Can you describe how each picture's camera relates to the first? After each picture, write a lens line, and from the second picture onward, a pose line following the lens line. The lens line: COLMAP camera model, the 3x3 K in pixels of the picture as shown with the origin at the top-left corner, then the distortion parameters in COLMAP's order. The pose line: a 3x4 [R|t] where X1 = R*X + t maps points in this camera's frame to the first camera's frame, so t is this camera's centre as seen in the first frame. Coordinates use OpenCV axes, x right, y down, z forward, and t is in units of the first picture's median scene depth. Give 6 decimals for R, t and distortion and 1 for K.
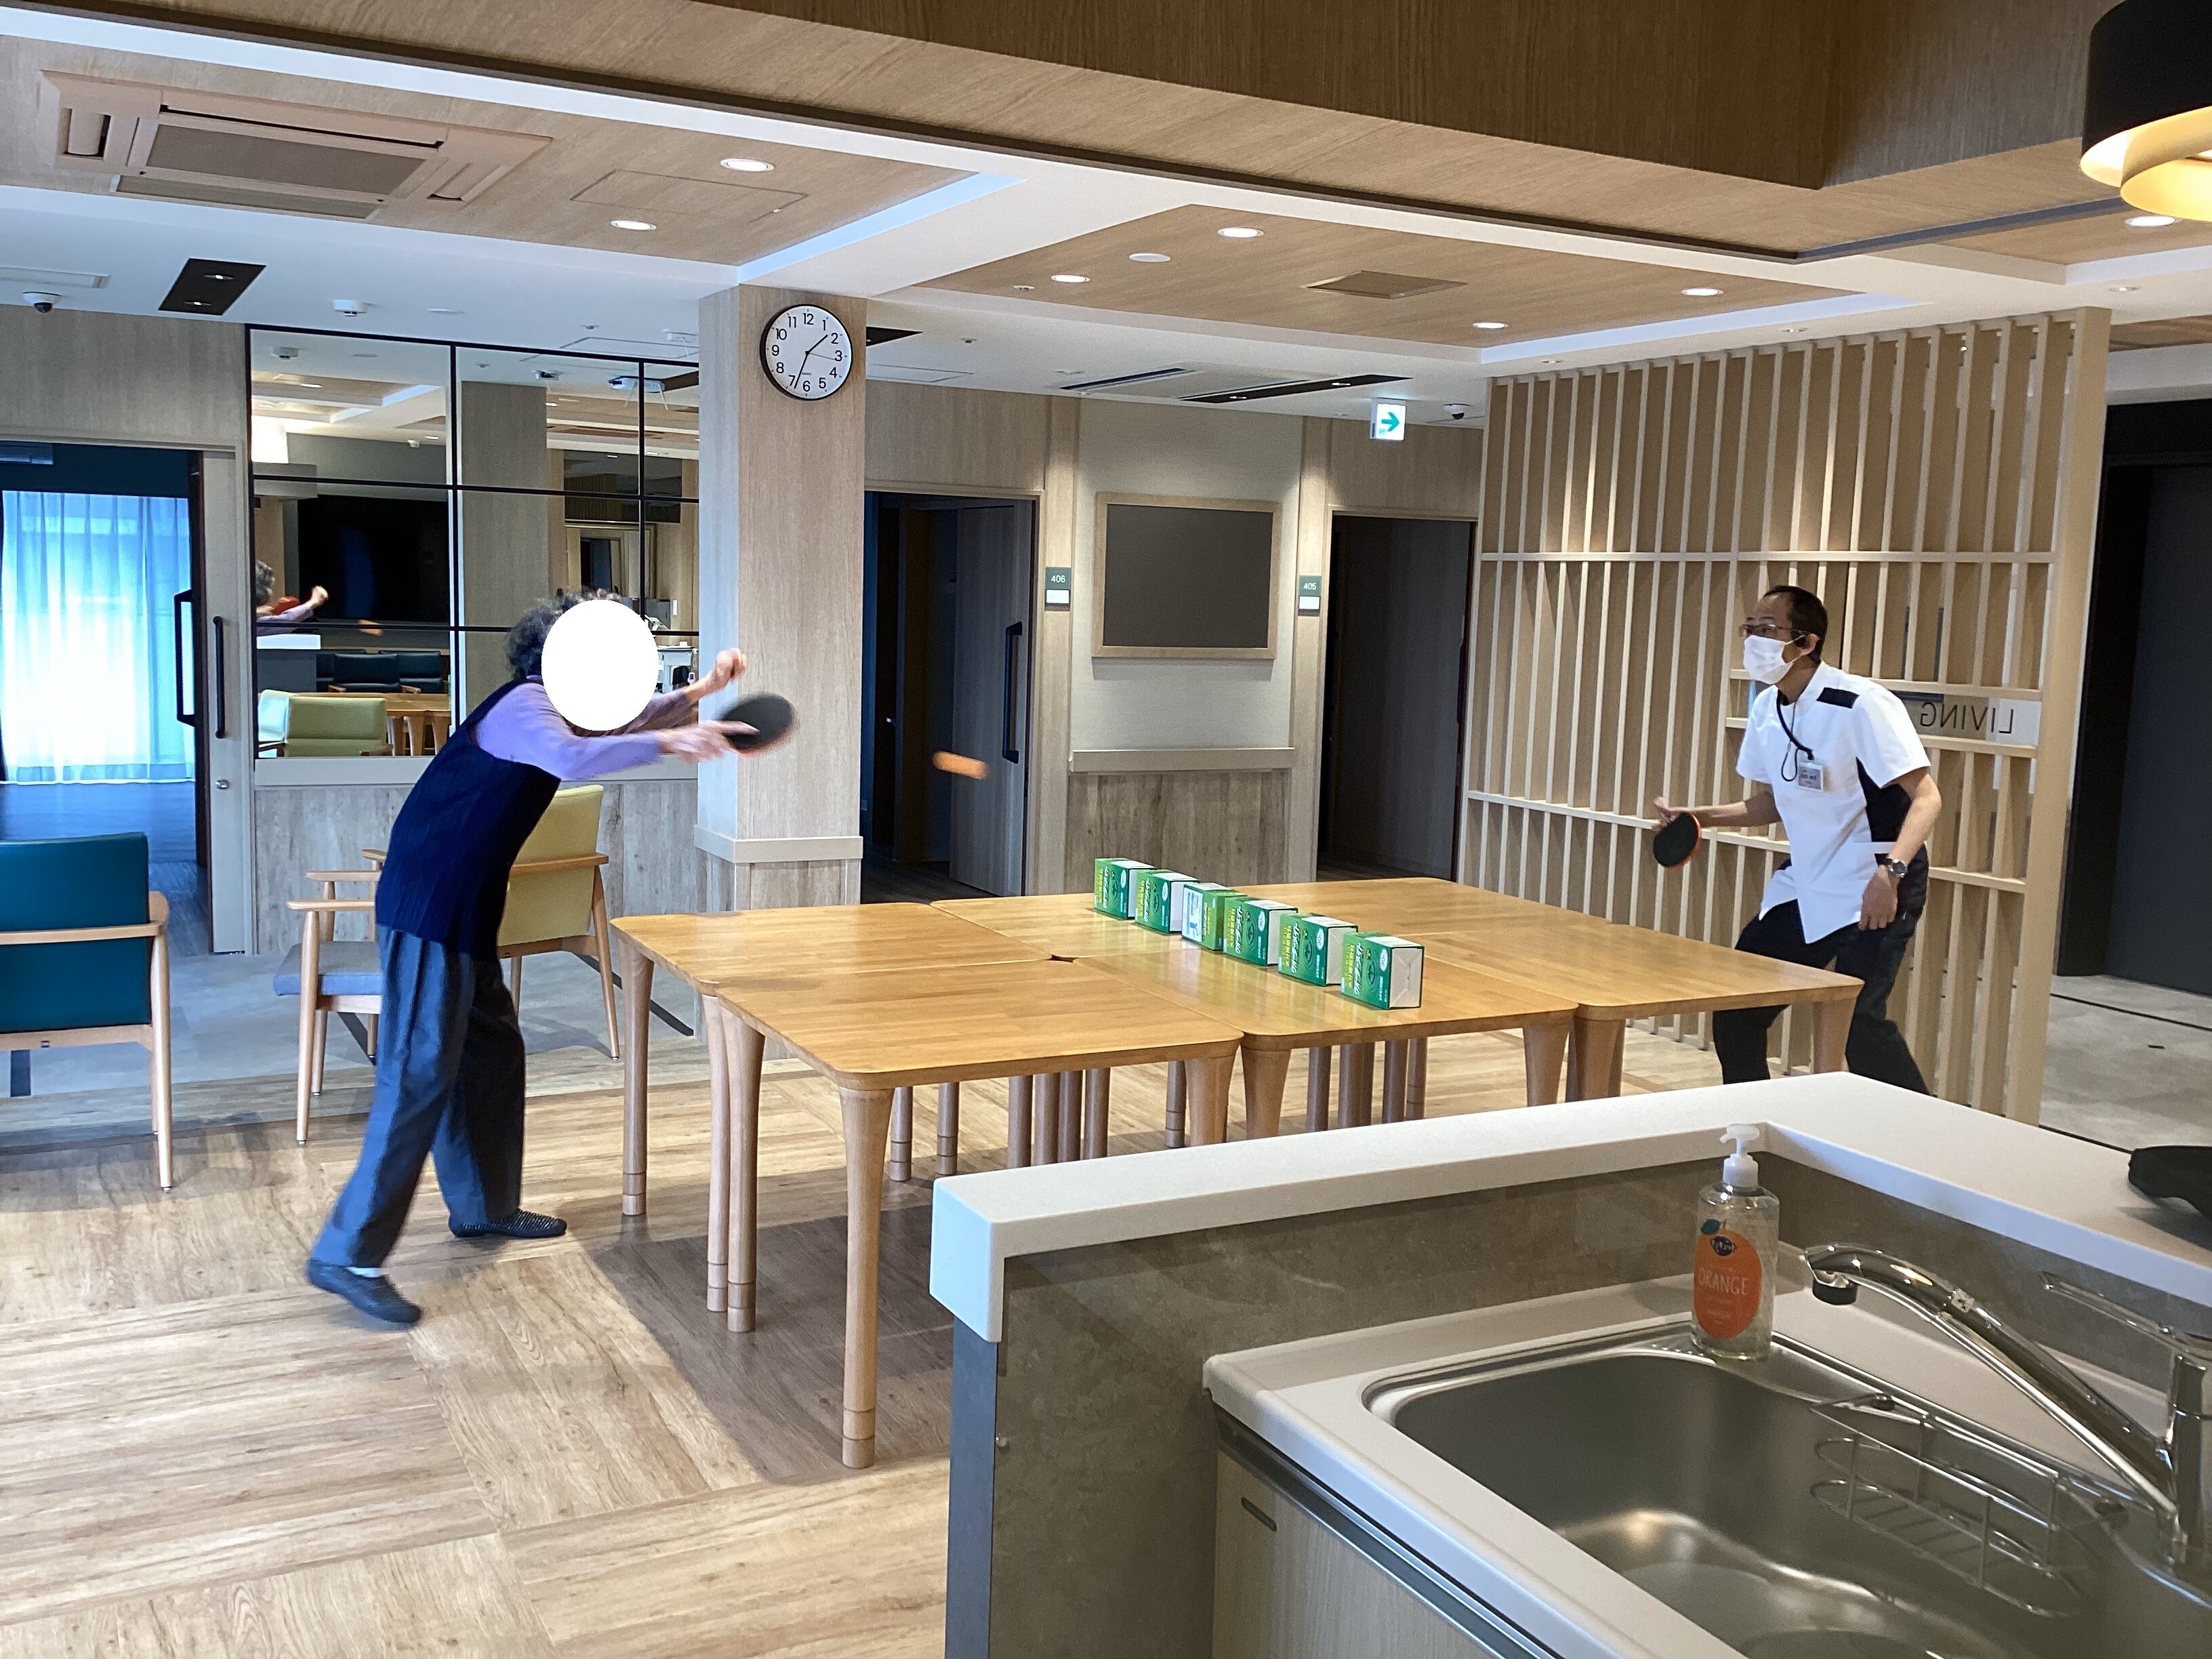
lens RADIAL K [[1987.1, 0, 1127.4], [0, 1987.1, 912.2], [0, 0, 1]] dist [0.032725, -0.068124]
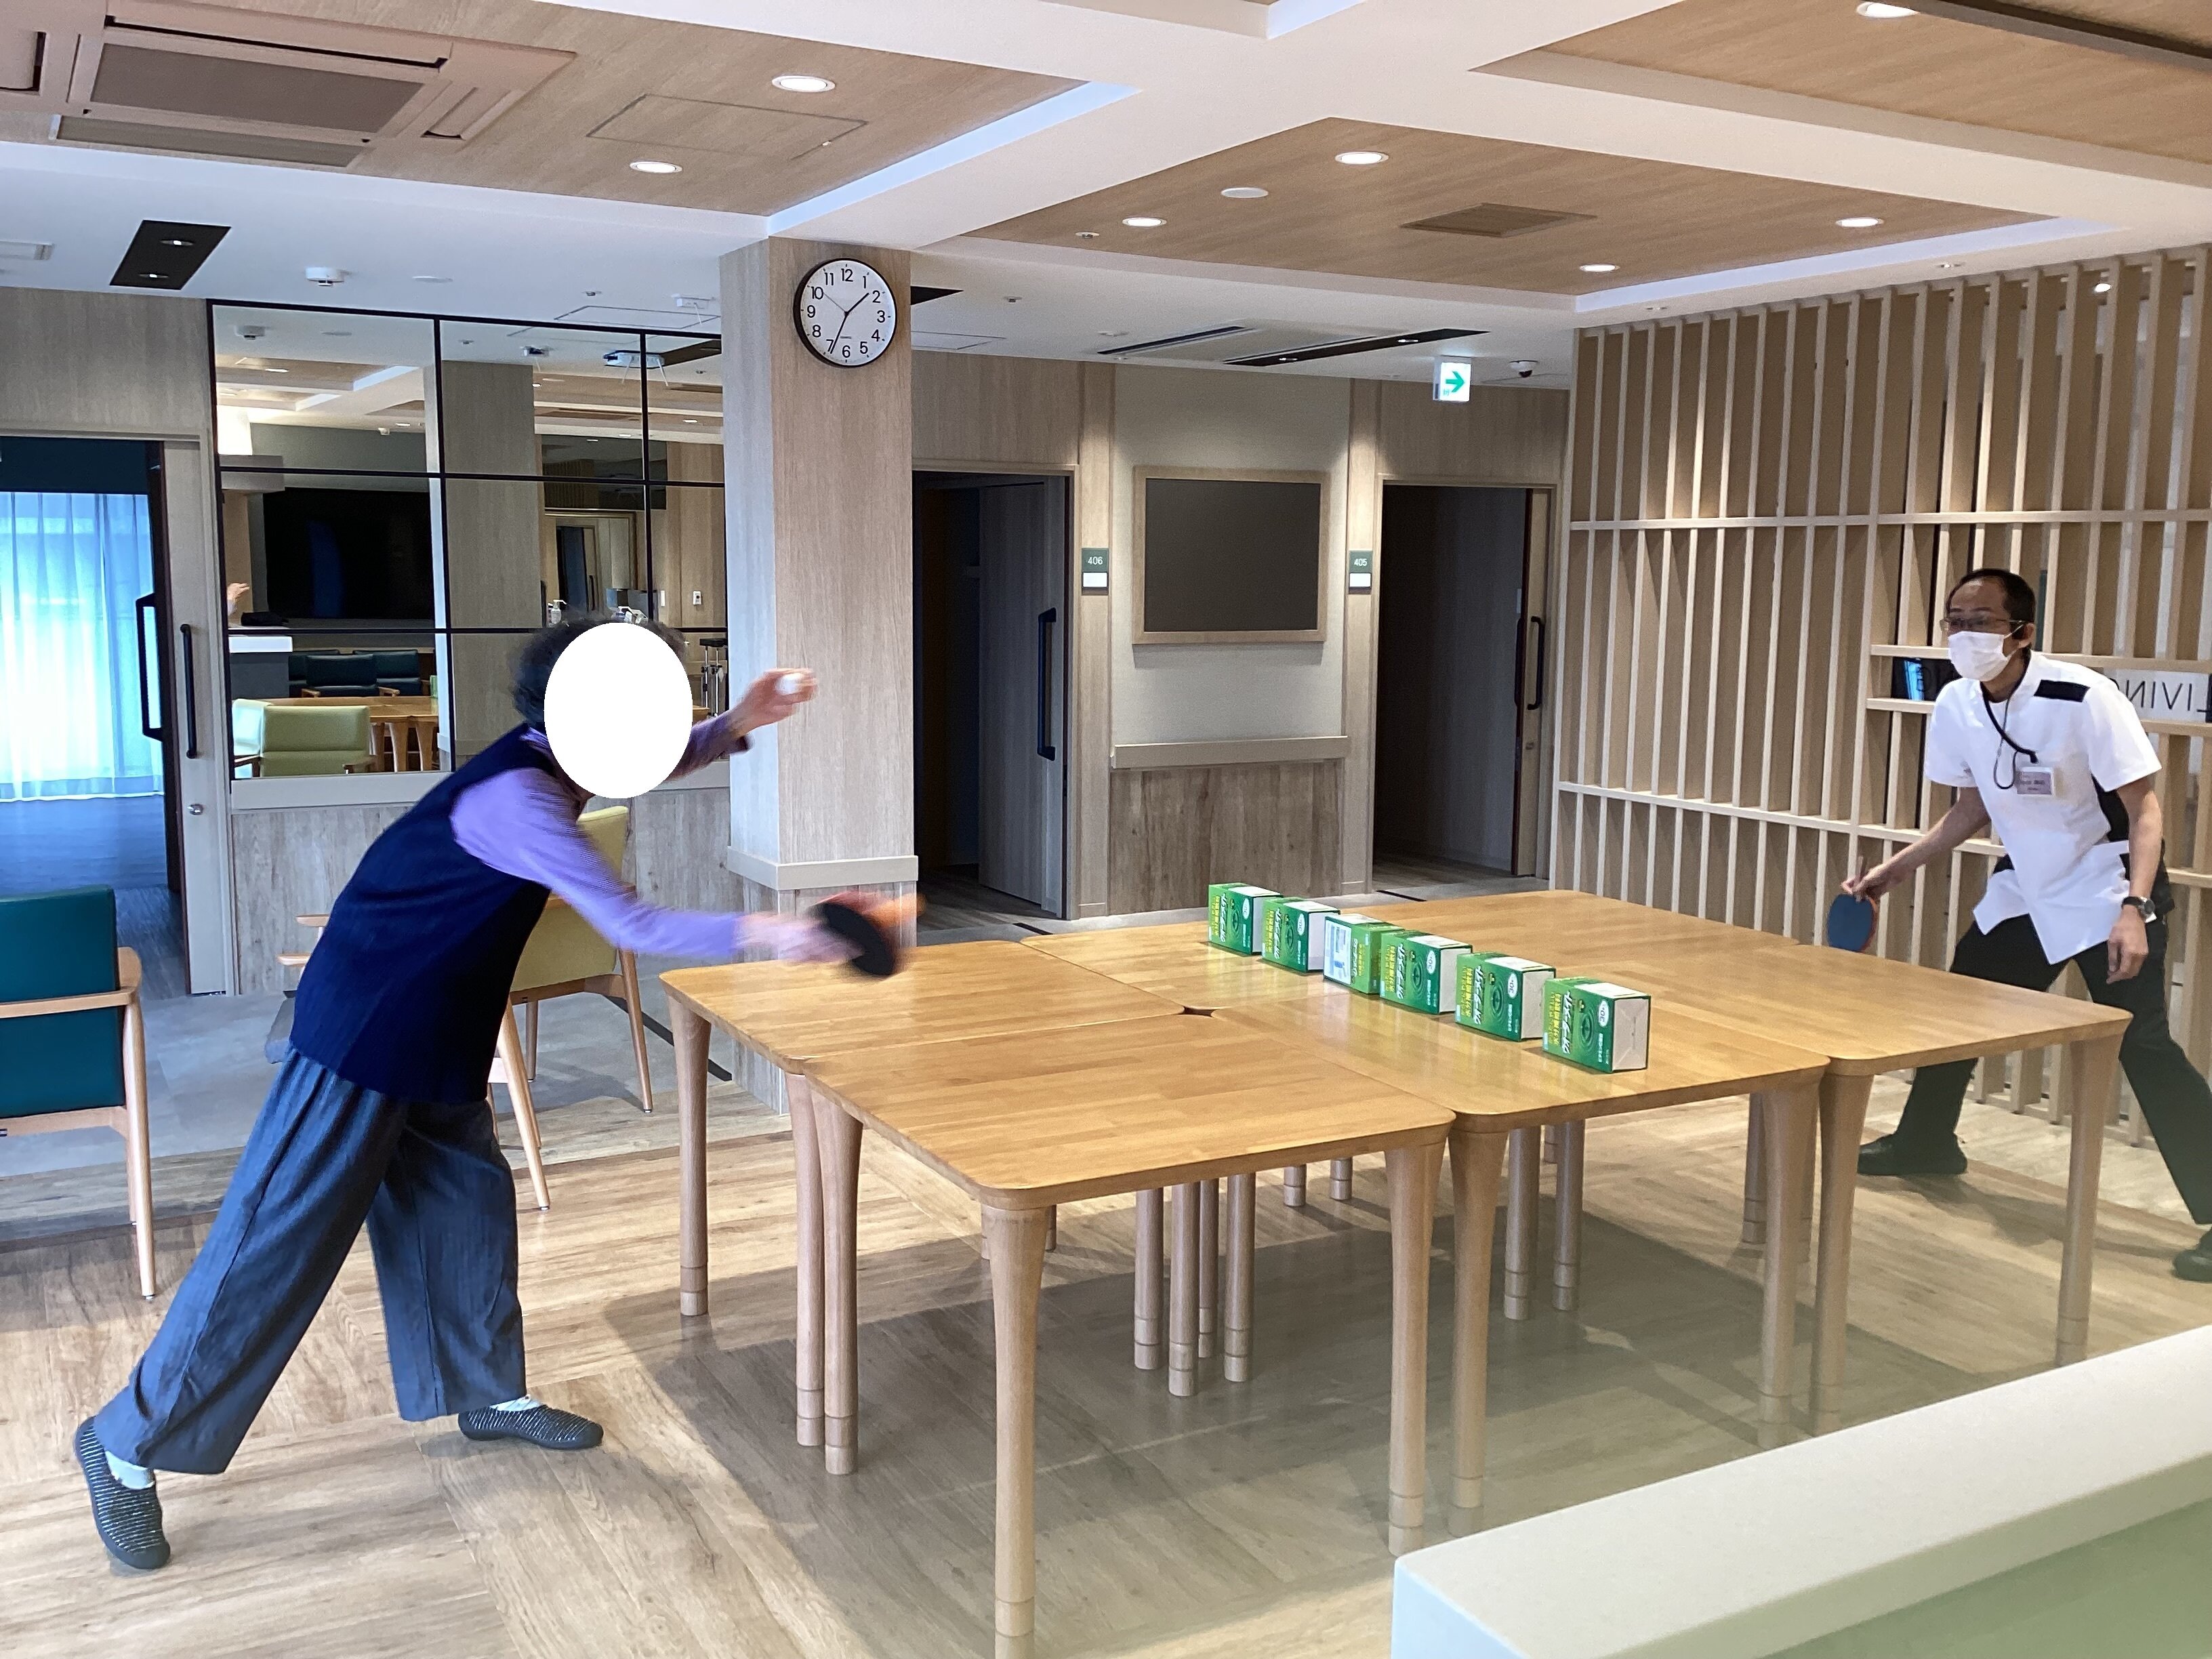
lens RADIAL K [[1987.1, 0, 1126.5], [0, 1987.1, 908.5], [0, 0, 1]] dist [0.032725, -0.068124]
pose [[0.999618, -0.024945, 0.011858, -0.064380], [0.024827, 0.999642, 0.010014, -0.026796], [-0.012104, -0.009716, 0.999880, 0.132719]]
